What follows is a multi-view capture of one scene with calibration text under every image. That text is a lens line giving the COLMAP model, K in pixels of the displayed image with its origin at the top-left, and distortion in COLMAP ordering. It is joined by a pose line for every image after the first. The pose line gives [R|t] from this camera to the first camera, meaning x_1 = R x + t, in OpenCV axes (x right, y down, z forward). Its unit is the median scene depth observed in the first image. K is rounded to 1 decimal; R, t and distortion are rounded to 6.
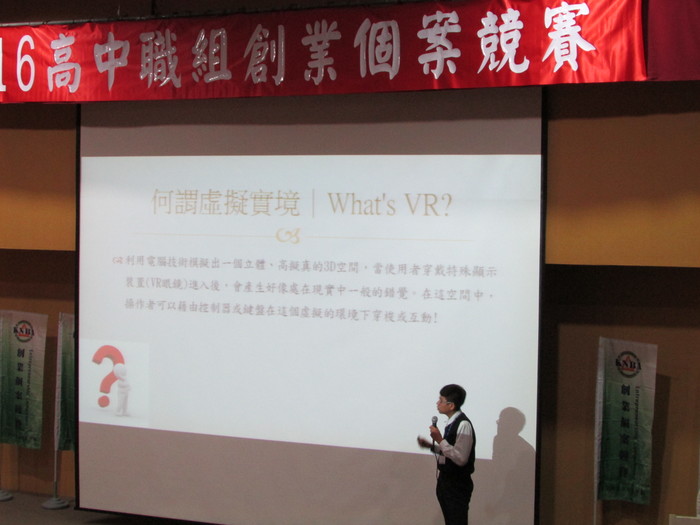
lens RADIAL K [[1339.7, 0, 347.8], [0, 1339.7, 270.4], [0, 0, 1]] dist [-0.145629, 0.000000]
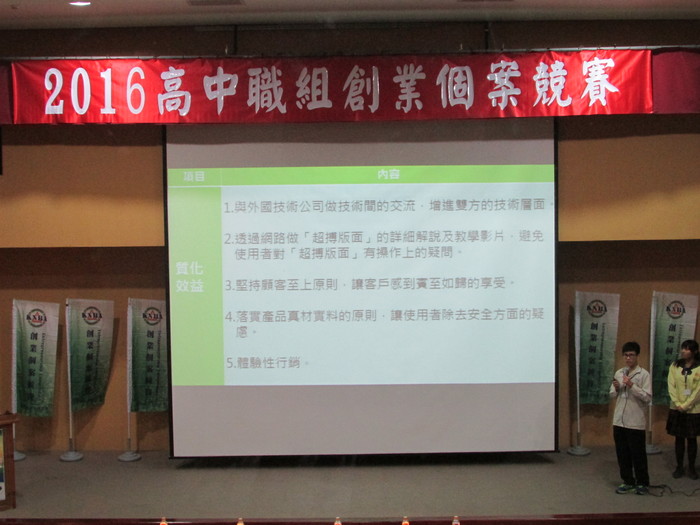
lens RADIAL K [[999.0, 0, 348.3], [0, 999.0, 252.1], [0, 0, 1]] dist [-0.096620, 0.000000]
pose [[0.919993, -0.042097, 0.389667, -0.442793], [0.041224, 0.999094, 0.010606, -0.012978], [-0.389760, 0.006306, 0.920895, 0.107596]]
